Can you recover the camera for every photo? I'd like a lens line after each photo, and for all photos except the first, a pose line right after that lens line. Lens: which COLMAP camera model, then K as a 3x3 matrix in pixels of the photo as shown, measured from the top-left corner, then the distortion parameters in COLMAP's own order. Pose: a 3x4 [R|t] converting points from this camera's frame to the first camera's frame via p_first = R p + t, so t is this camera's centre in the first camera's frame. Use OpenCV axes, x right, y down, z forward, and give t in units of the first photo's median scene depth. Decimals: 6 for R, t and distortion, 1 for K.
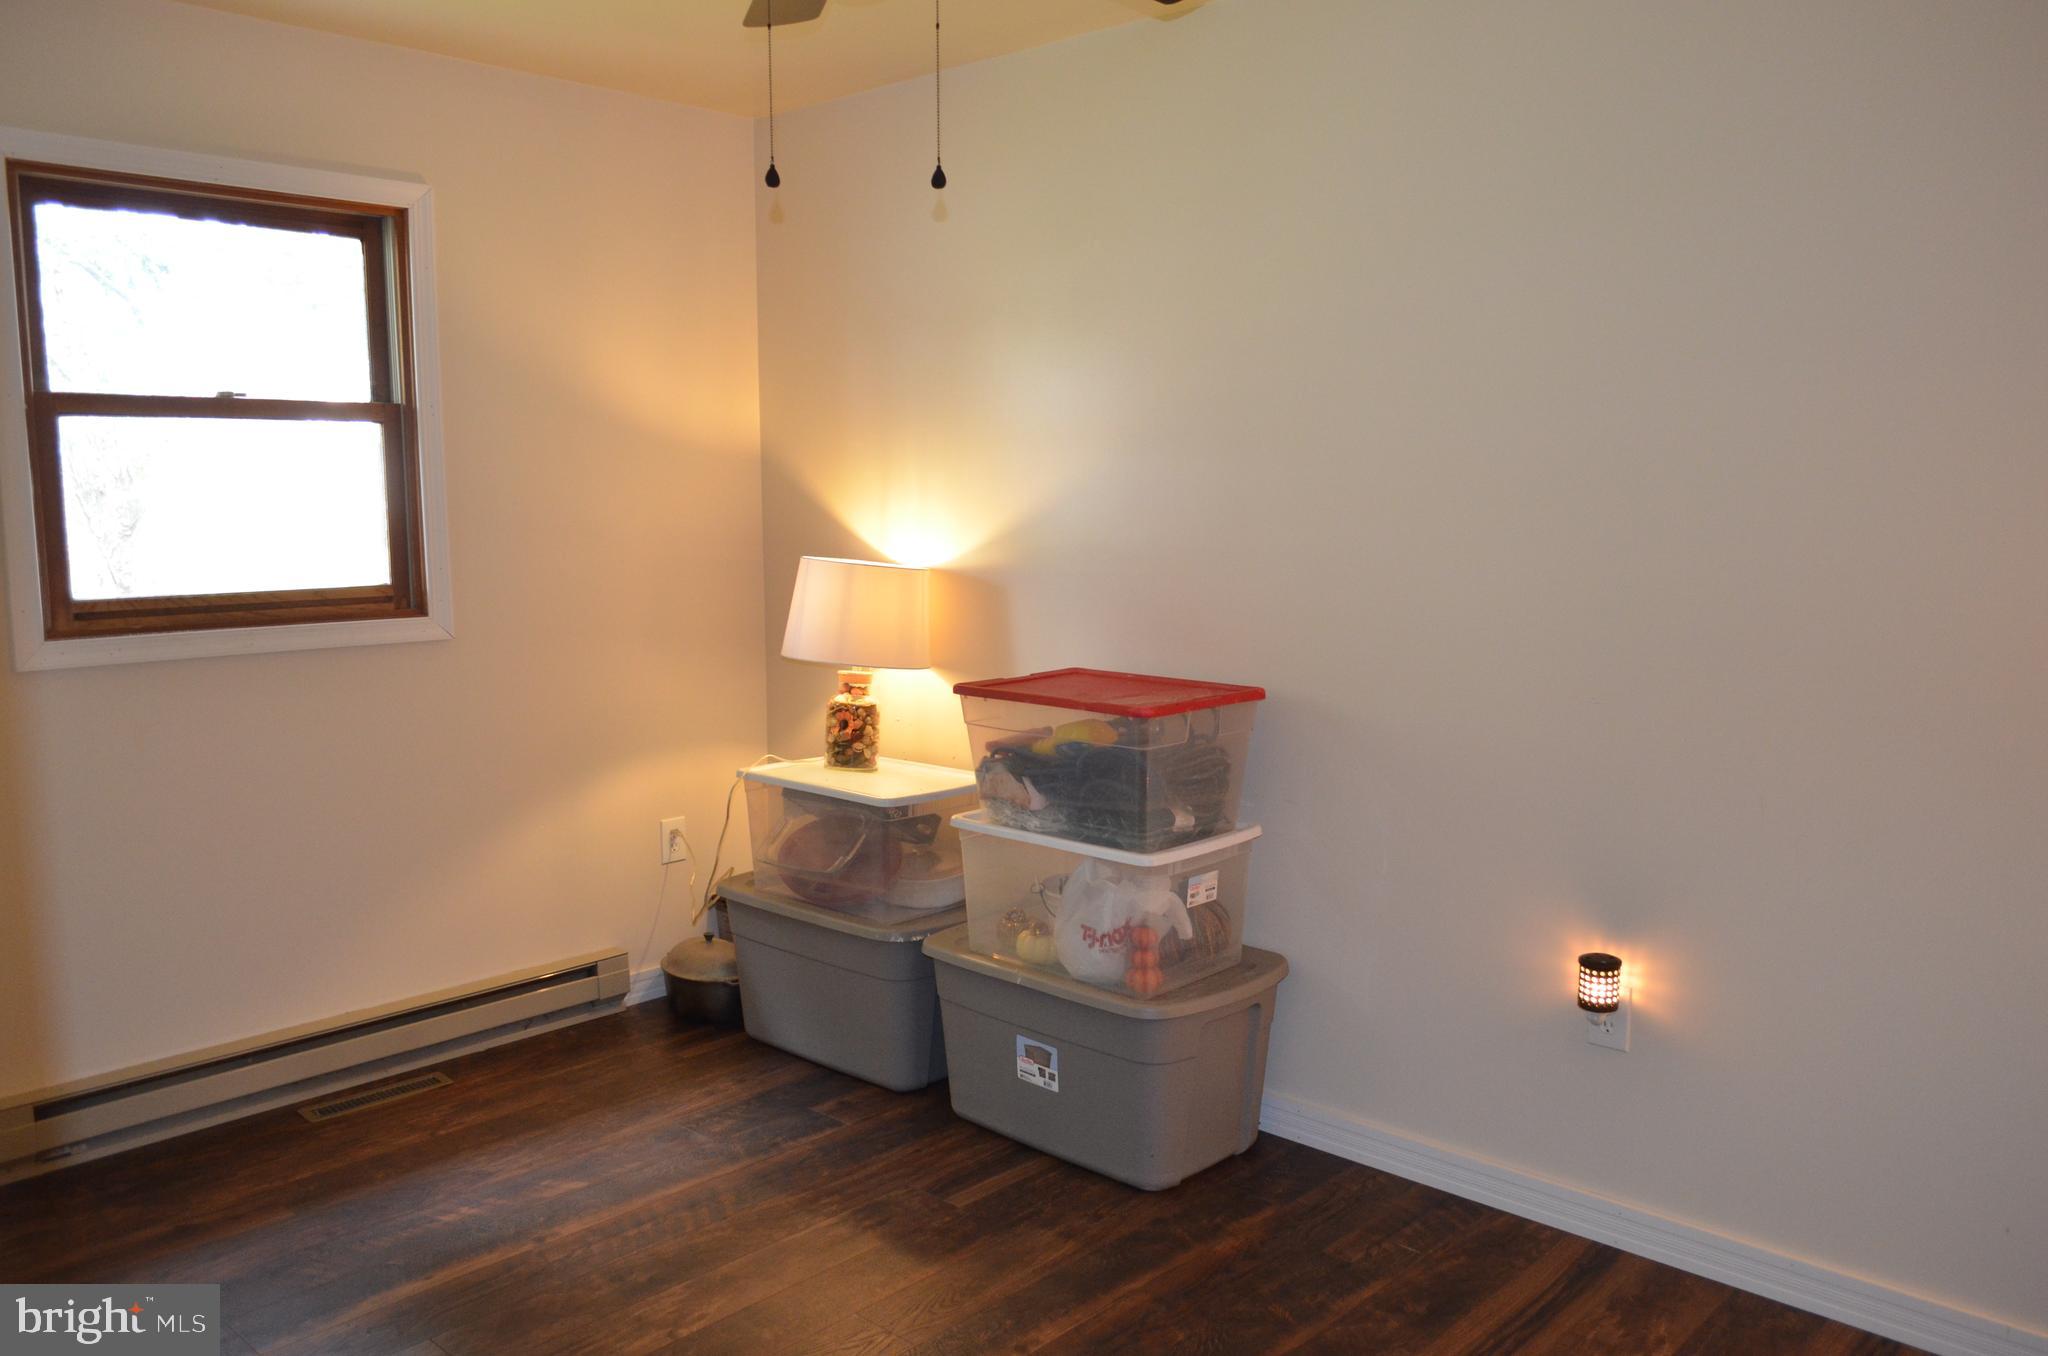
lens RADIAL K [[1591.1, 0, 1038.8], [0, 1591.1, 696.4], [0, 0, 1]] dist [-0.014110, 0.007585]
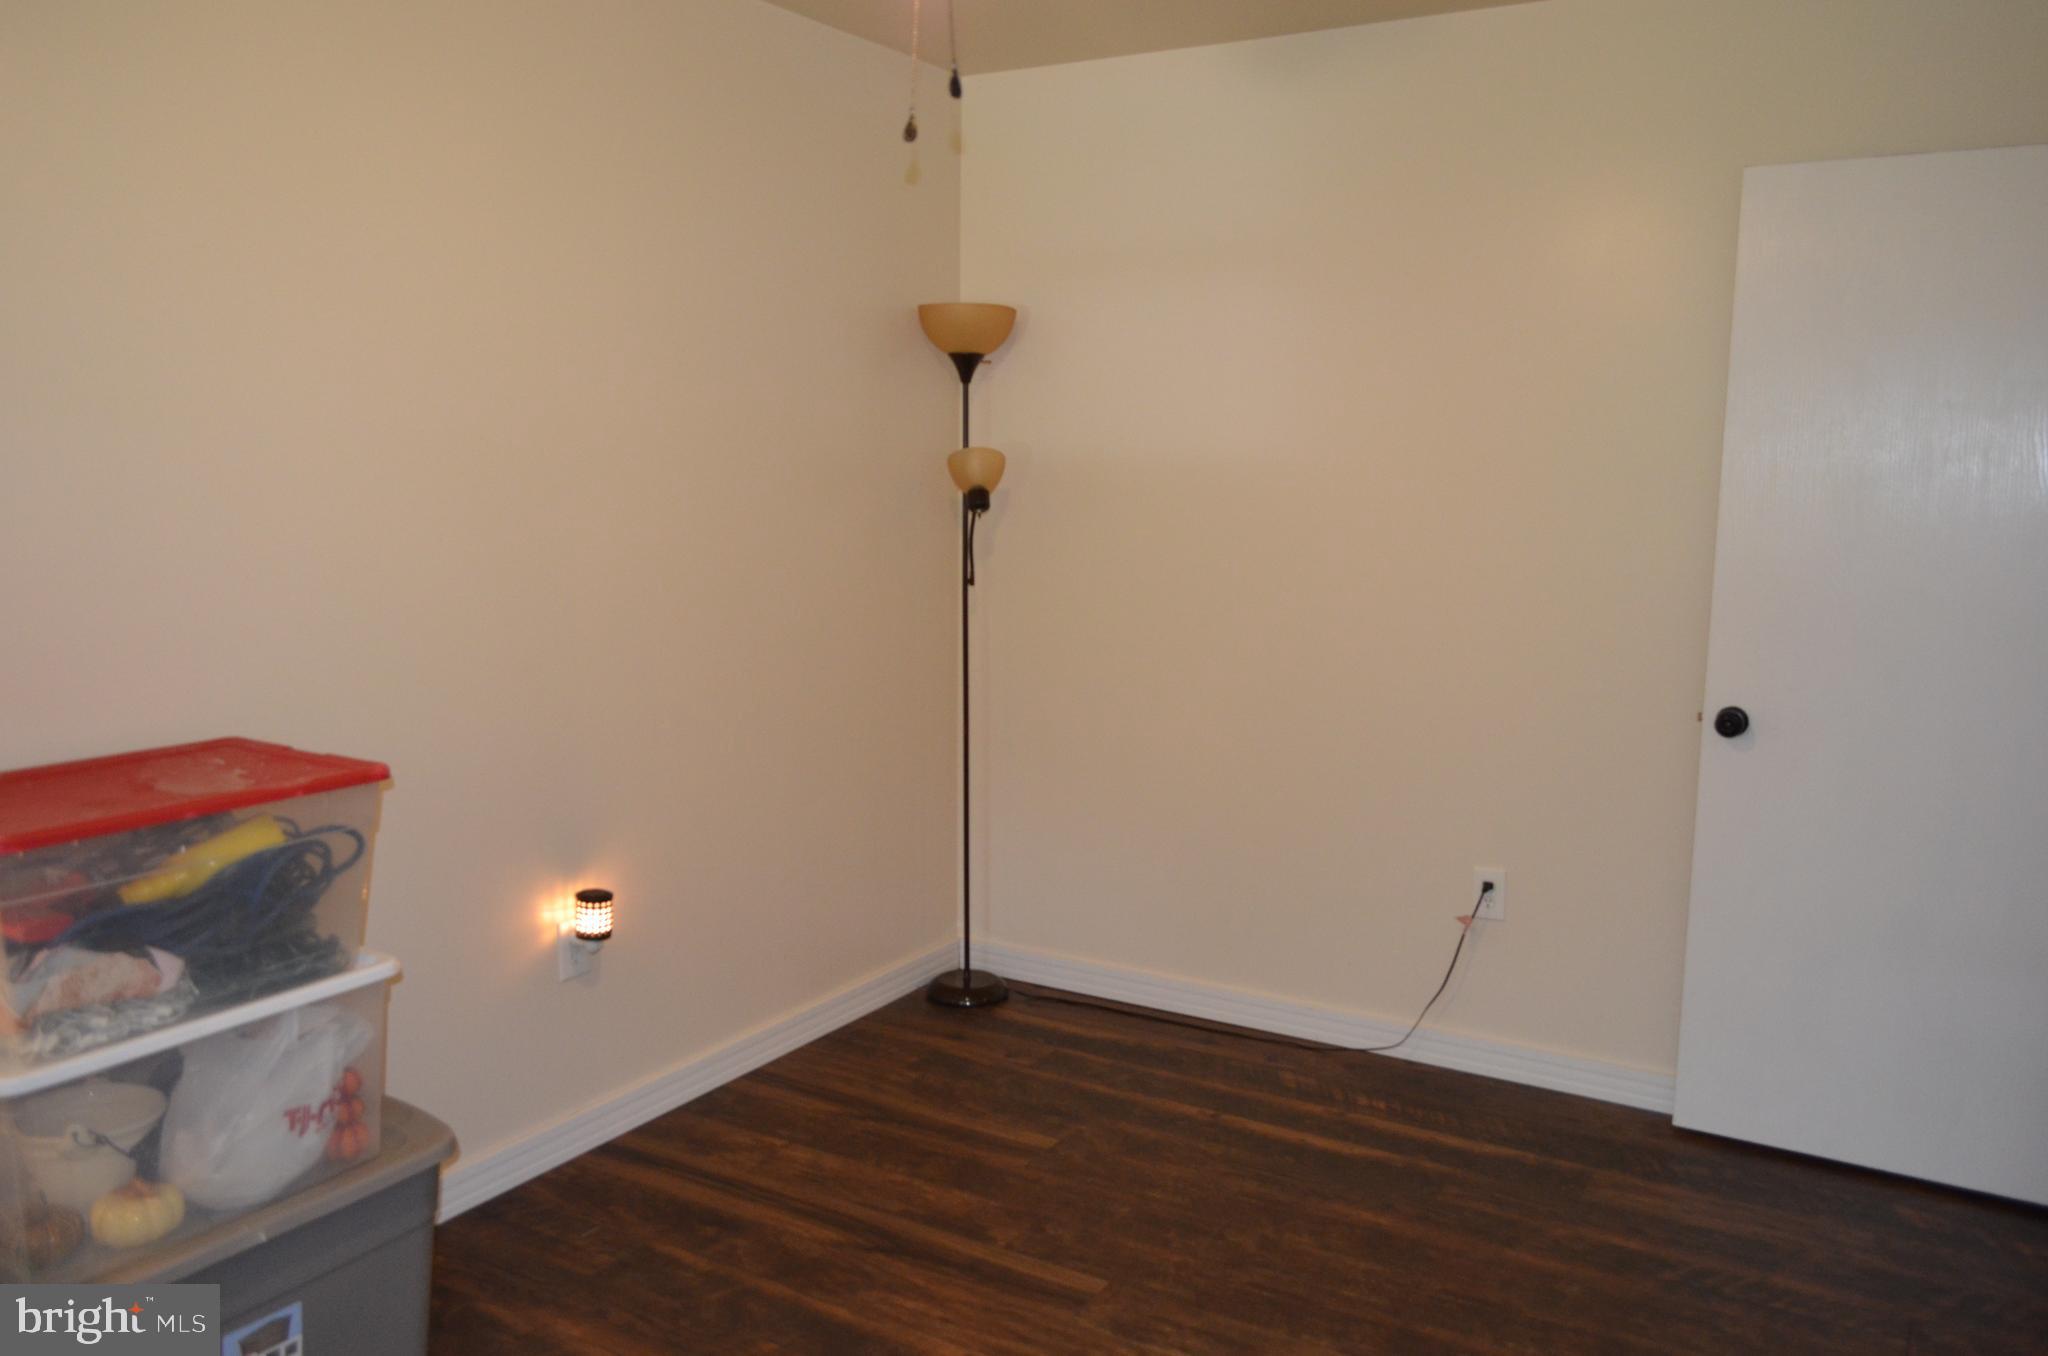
lens RADIAL K [[1595.0, 0, 1037.4], [0, 1595.0, 696.4], [0, 0, 1]] dist [-0.013738, 0.006728]
pose [[-0.216762, -0.147793, 0.964972, -0.768594], [0.116652, 0.977470, 0.175911, -0.129453], [-0.969230, 0.150697, -0.194638, 0.898386]]
